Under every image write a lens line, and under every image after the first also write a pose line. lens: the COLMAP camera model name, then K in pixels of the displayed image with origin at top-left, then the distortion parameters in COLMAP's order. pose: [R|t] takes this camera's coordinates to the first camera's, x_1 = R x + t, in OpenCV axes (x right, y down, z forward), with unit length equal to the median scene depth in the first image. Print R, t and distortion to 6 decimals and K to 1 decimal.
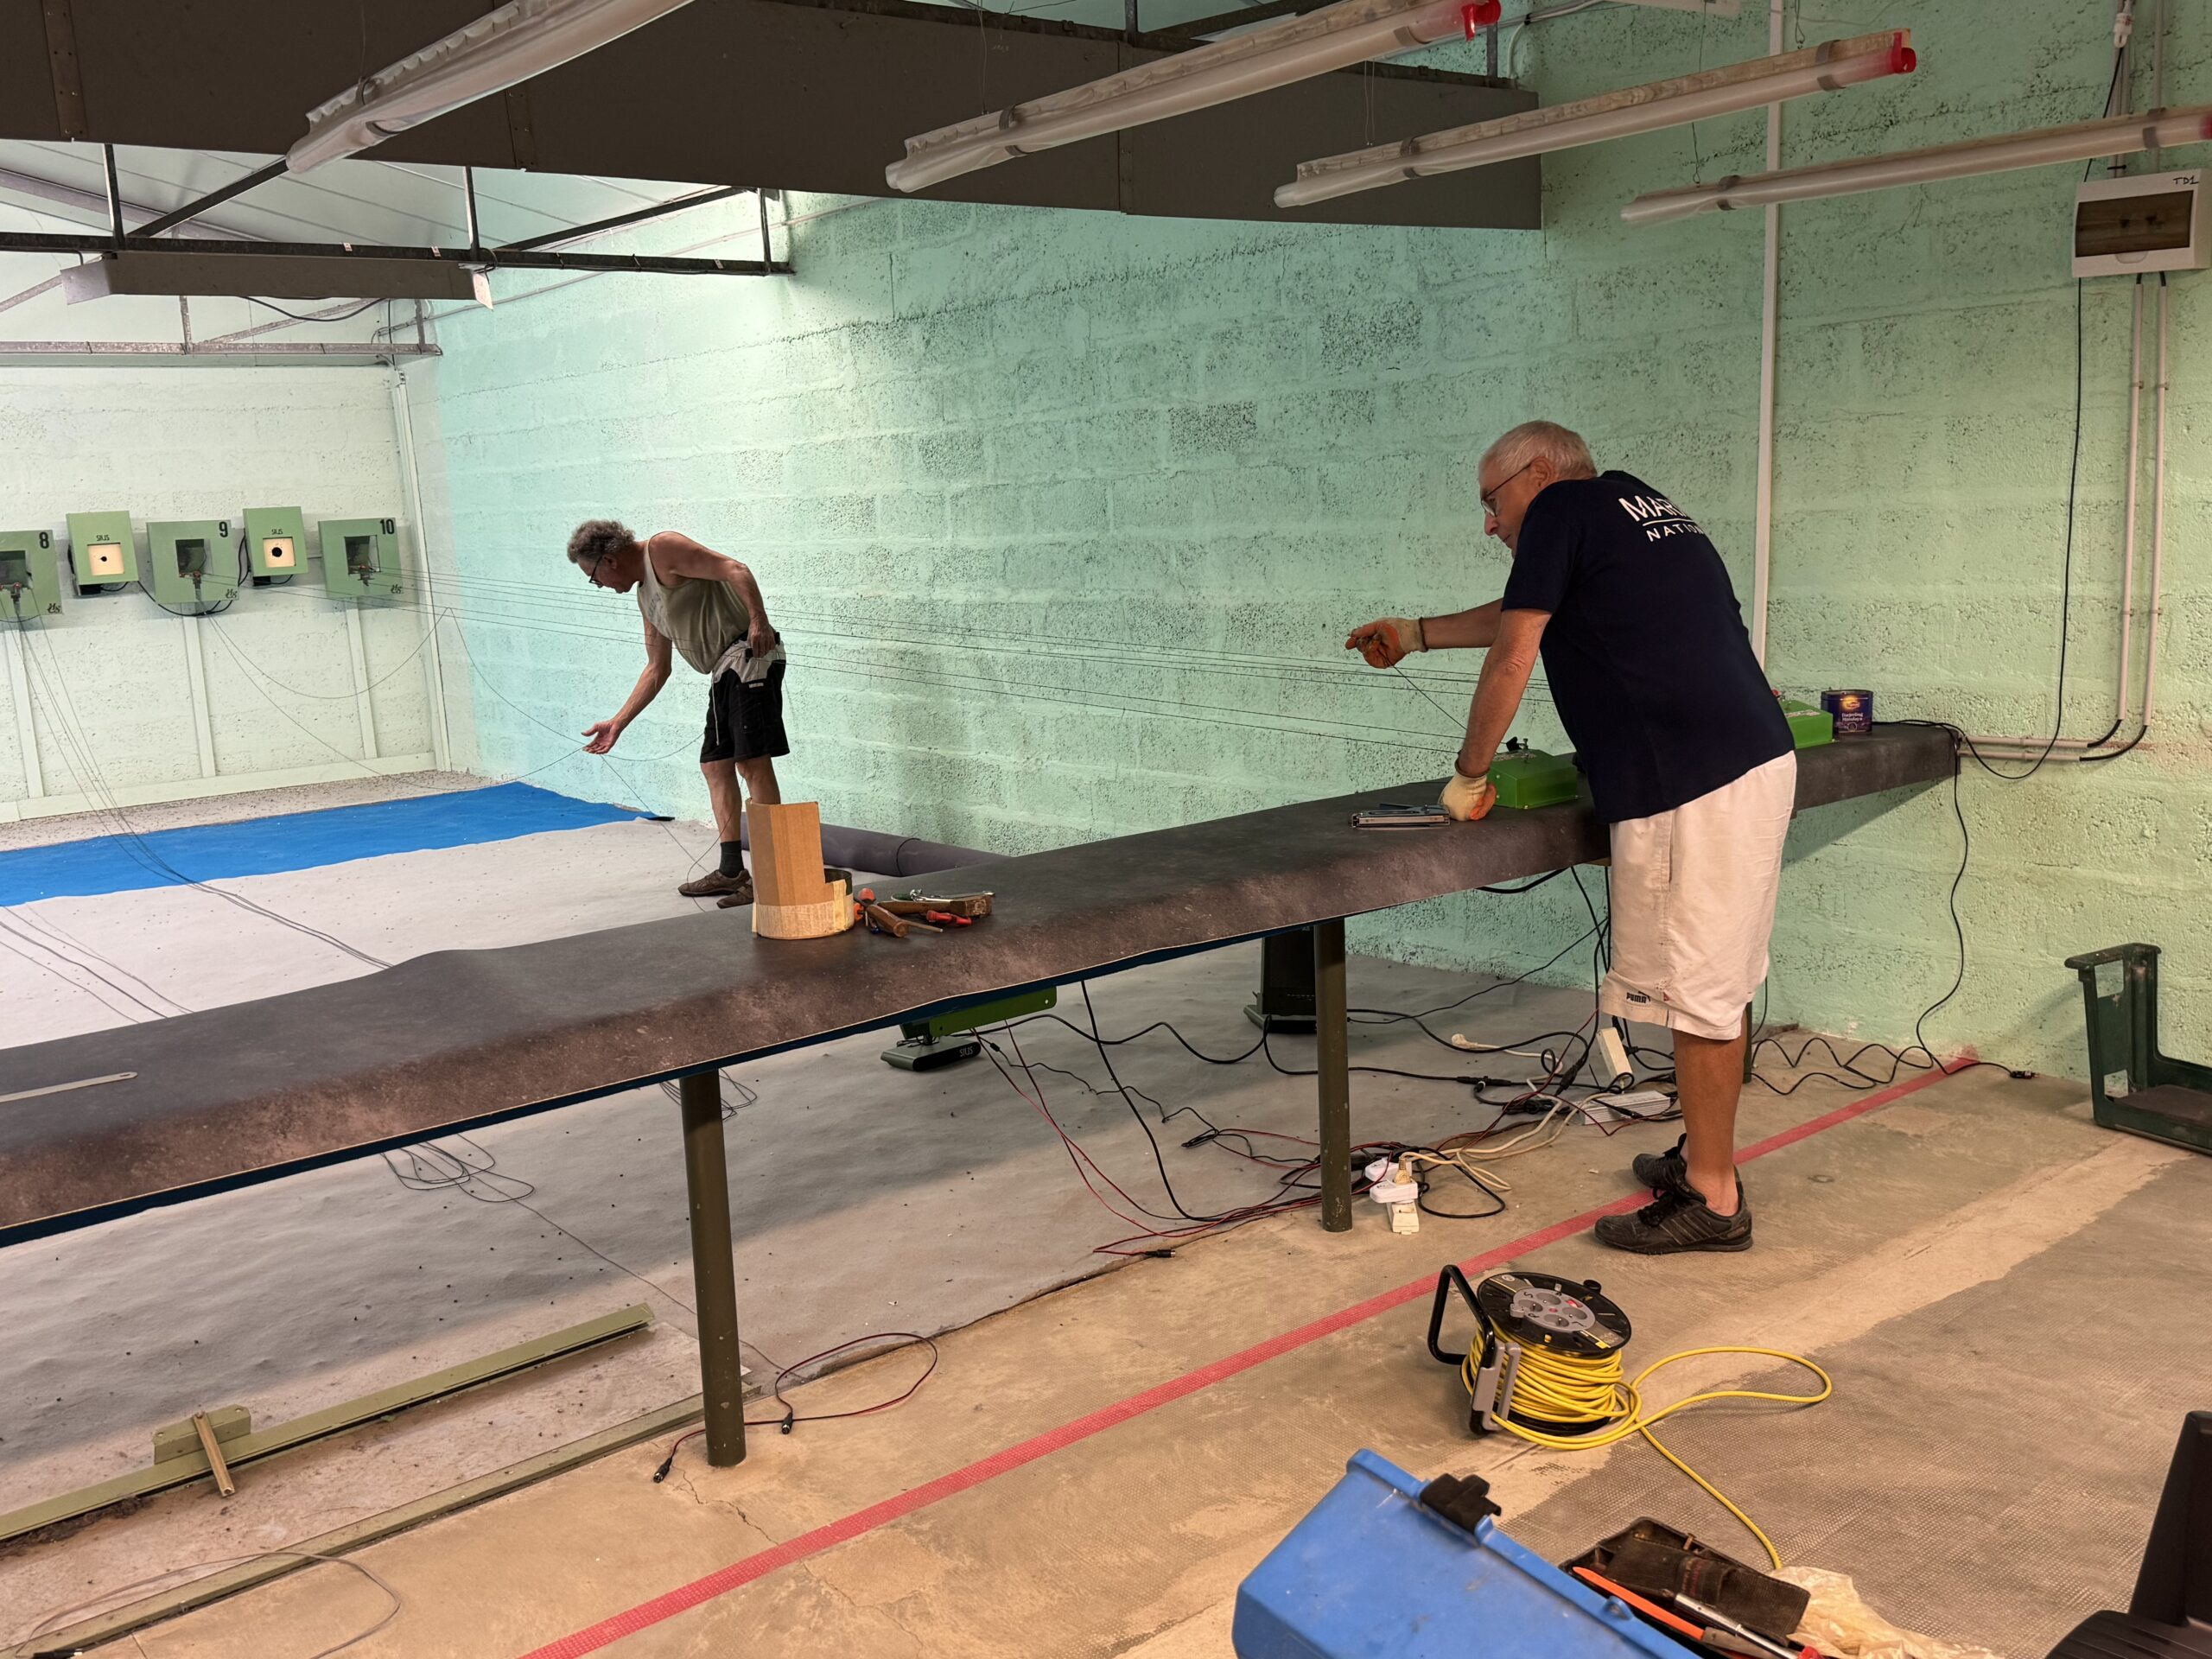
lens RADIAL K [[1972.6, 0, 1093.5], [0, 1972.6, 846.4], [0, 0, 1]] dist [0.184175, -0.373475]
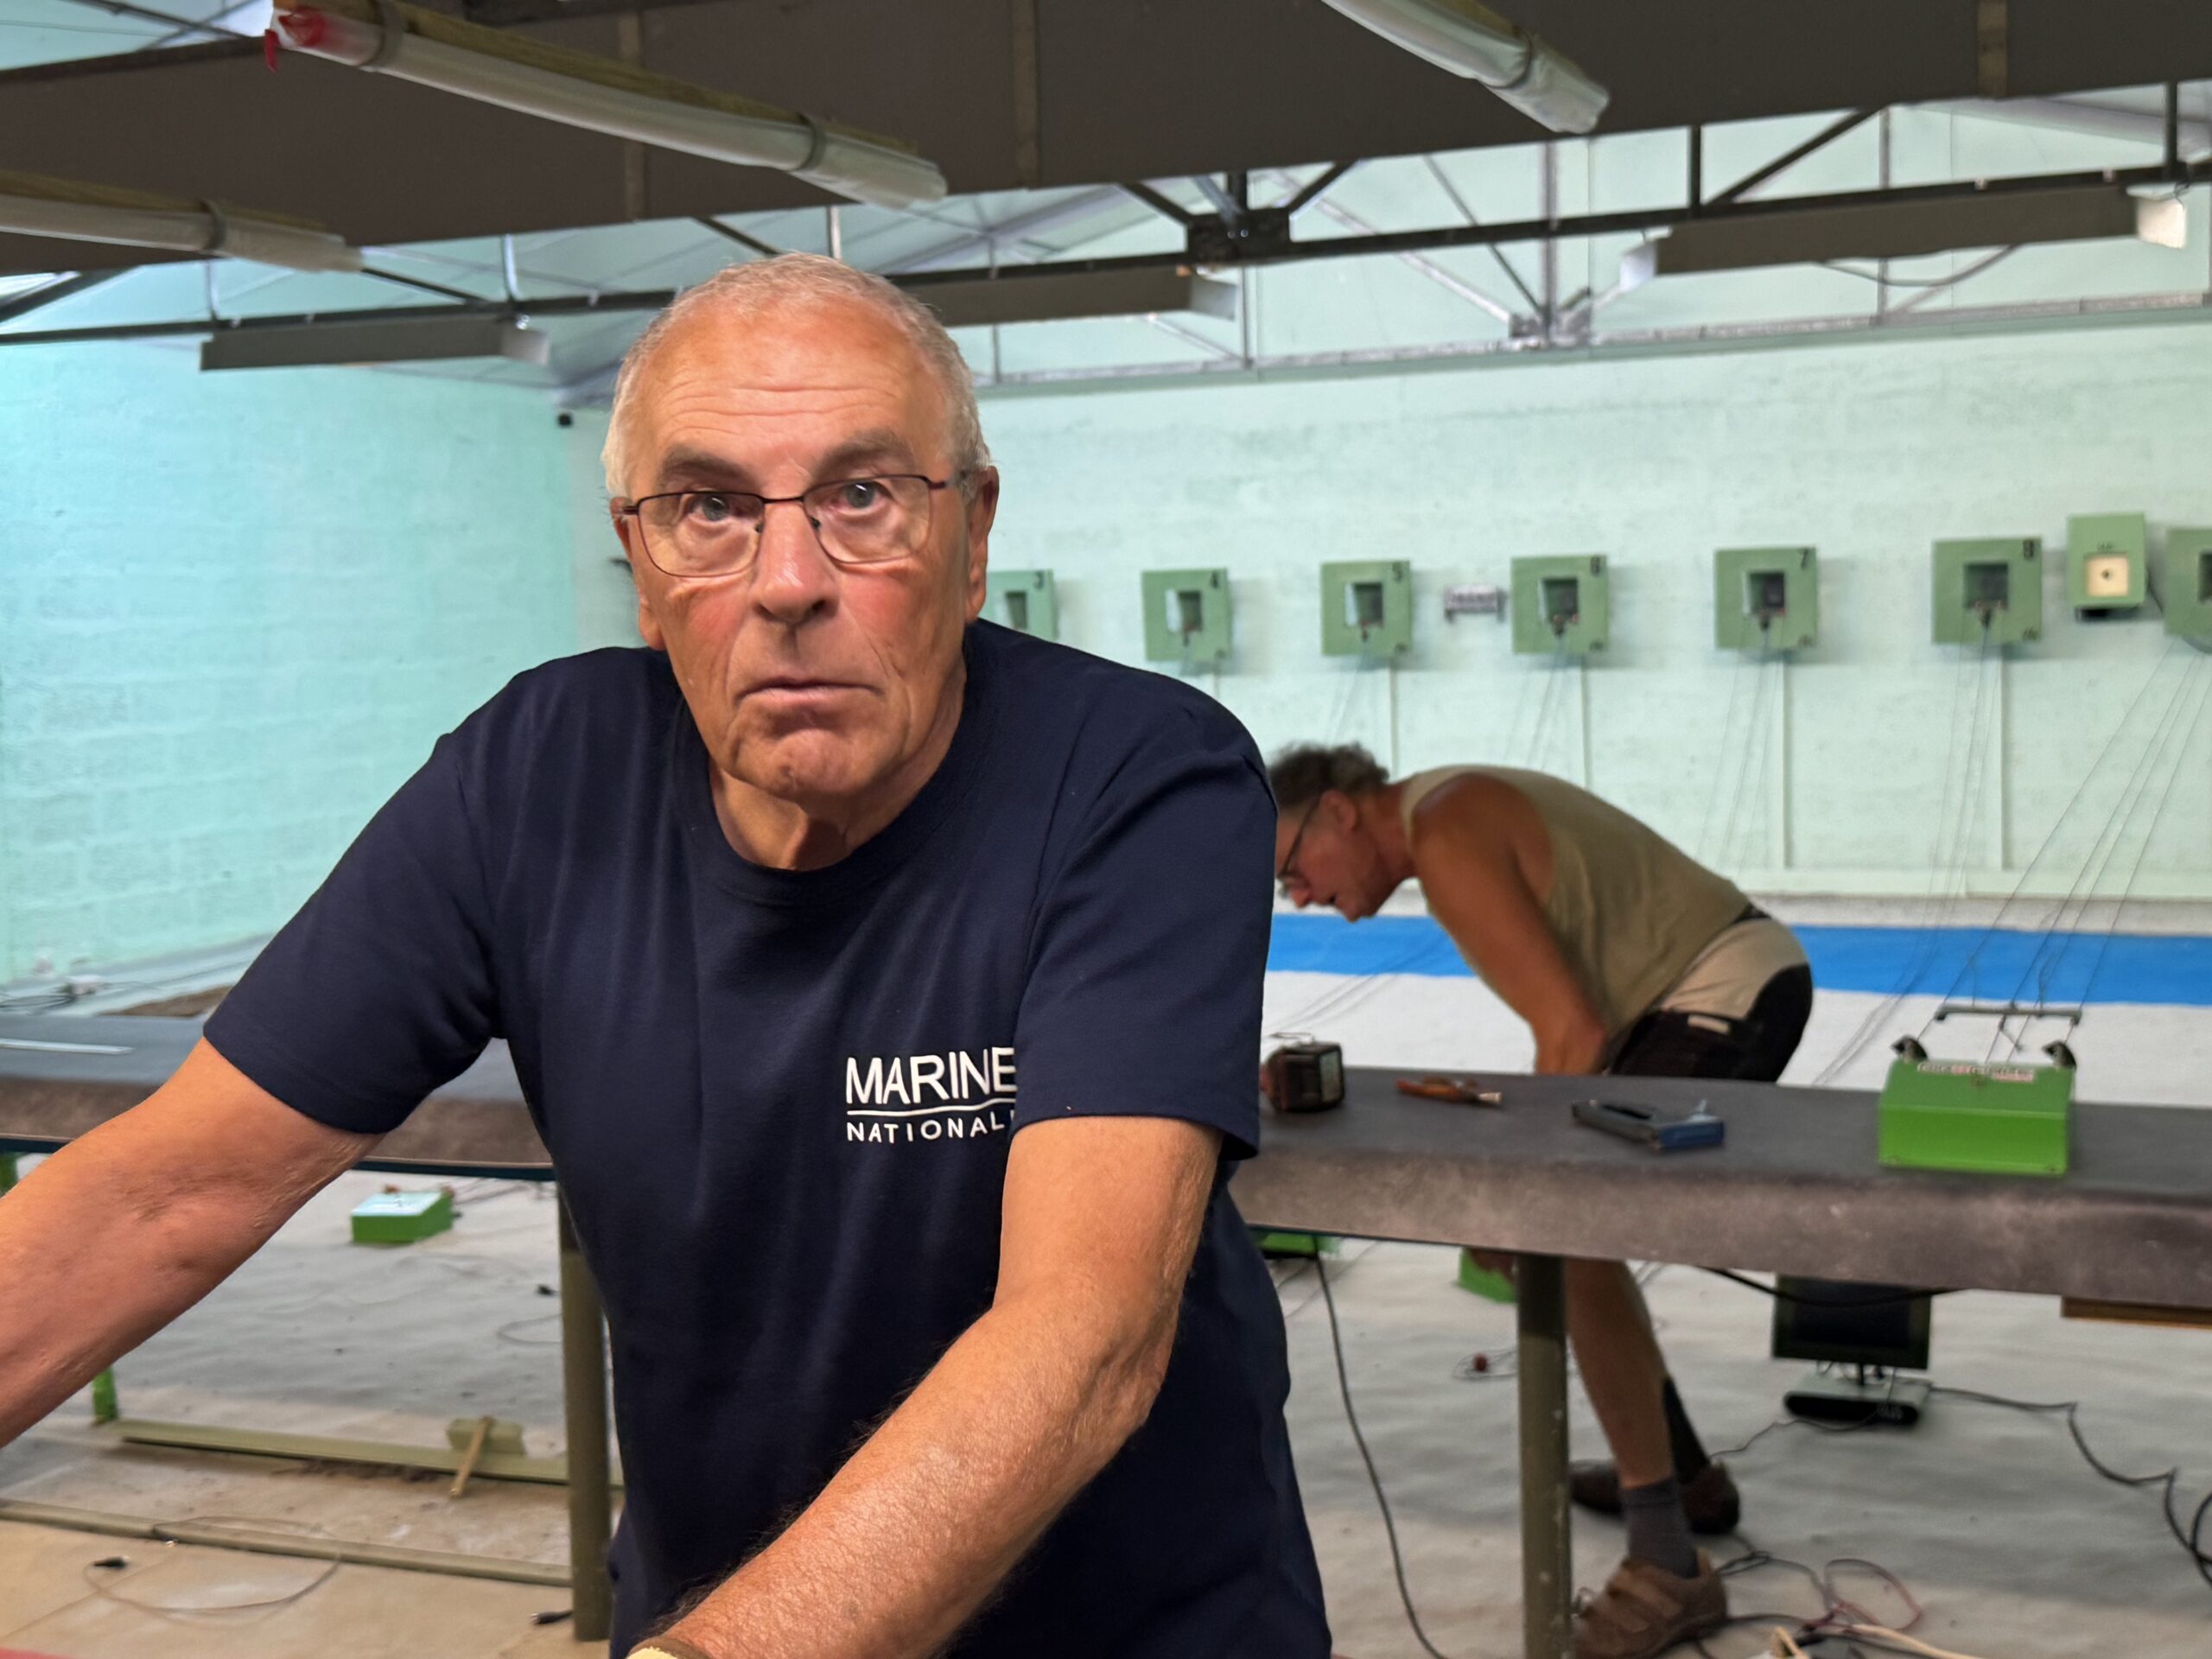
lens RADIAL K [[2762.7, 0, 1106.0], [0, 2762.7, 829.5], [0, 0, 1]] dist [0.117845, -0.034220]
pose [[0.474982, 0.113355, -0.872664, 0.418997], [-0.147971, 0.987837, 0.047776, -0.062031], [0.867466, 0.106437, 0.485978, 0.236943]]
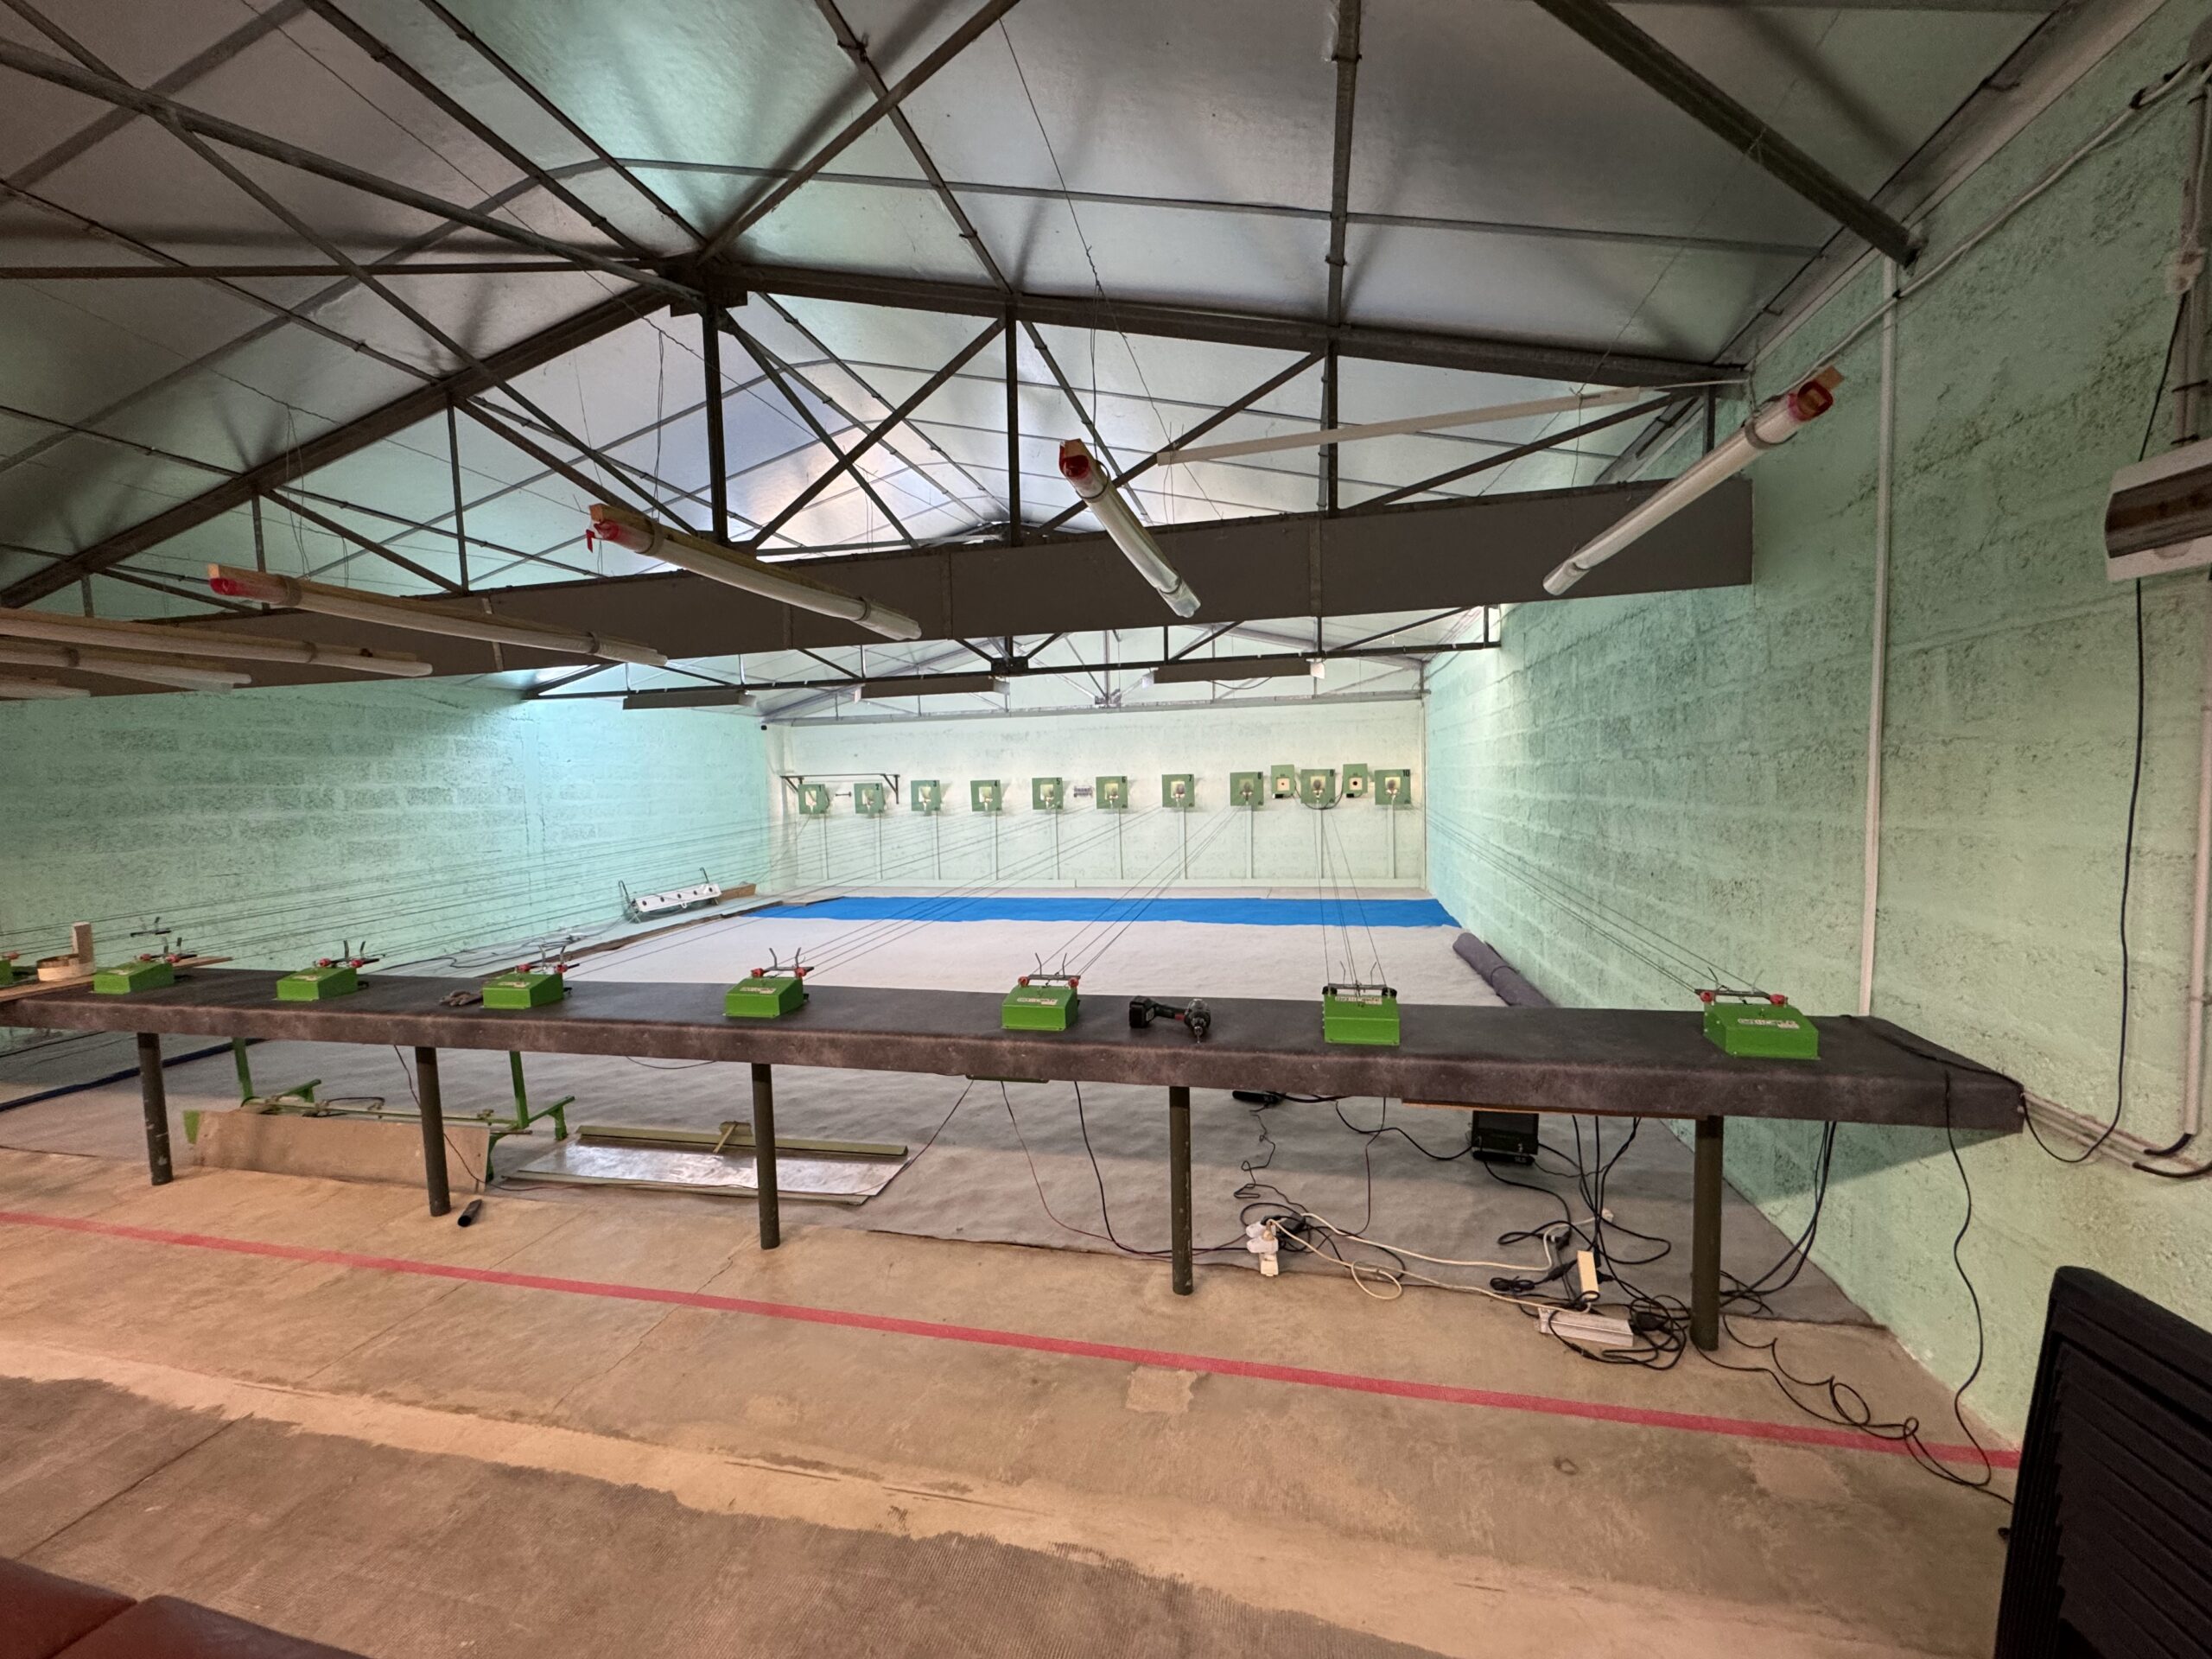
lens RADIAL K [[878.5, 0, 1103.7], [0, 878.5, 831.7], [0, 0, 1]] dist [-0.001781, -0.000423]
pose [[0.620279, 0.081136, -0.780173, 0.306961], [-0.140602, 0.990027, -0.008826, -0.070664], [0.771676, 0.115169, 0.625501, 0.276800]]
